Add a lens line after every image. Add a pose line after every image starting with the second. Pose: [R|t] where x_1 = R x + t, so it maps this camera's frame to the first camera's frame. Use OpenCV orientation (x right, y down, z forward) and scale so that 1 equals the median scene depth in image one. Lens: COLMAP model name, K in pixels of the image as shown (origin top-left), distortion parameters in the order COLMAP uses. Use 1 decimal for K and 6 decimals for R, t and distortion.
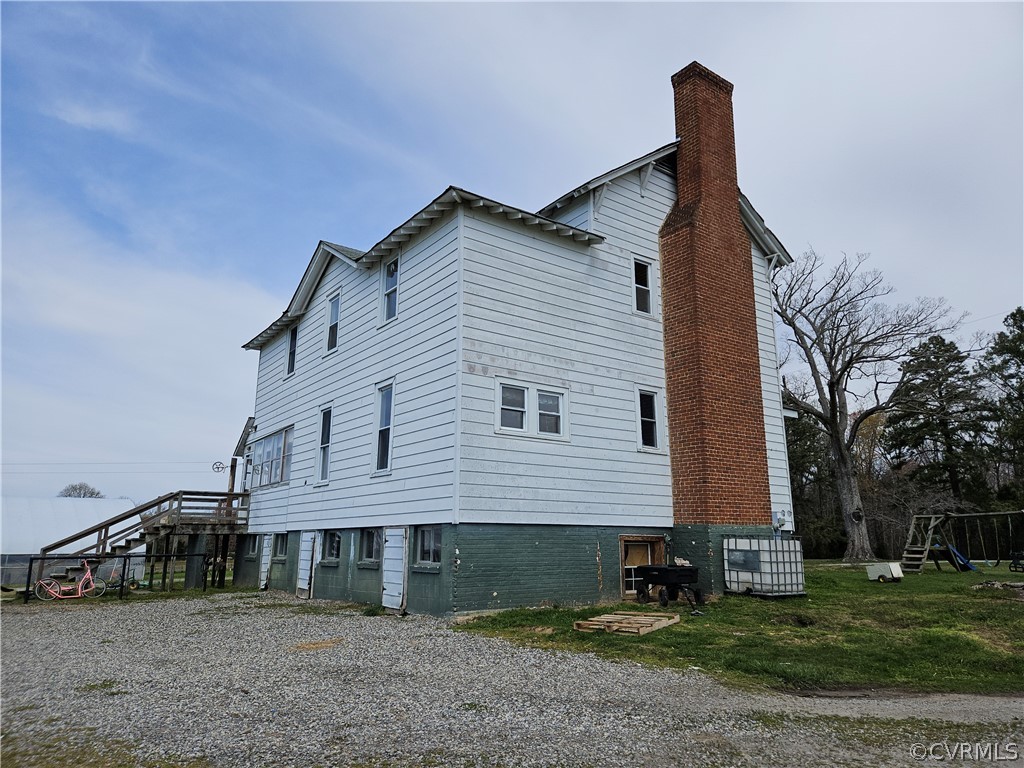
lens RADIAL K [[695.8, 0, 512.4], [0, 695.8, 383.5], [0, 0, 1]] dist [0.038253, -0.003978]
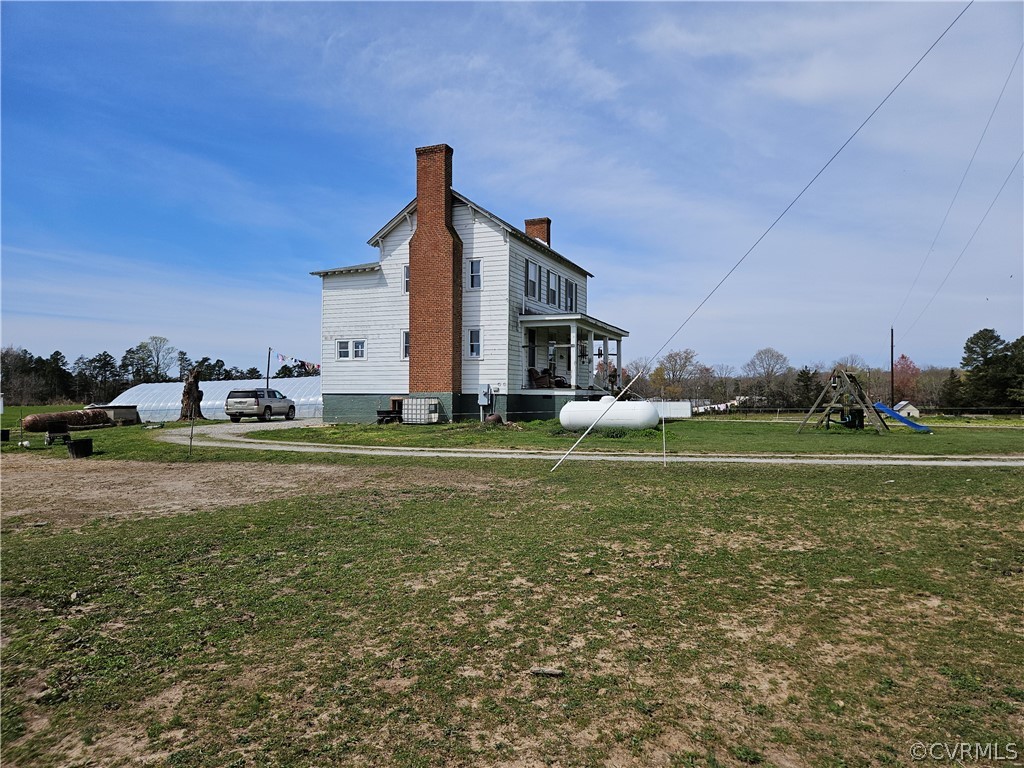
lens RADIAL K [[695.8, 0, 512.3], [0, 695.8, 386.1], [0, 0, 1]] dist [0.038253, -0.003978]
pose [[0.514834, -0.016453, -0.857132, 2.445504], [0.186391, 0.978047, 0.093182, 0.039688], [0.836782, -0.207735, 0.506598, 0.173582]]
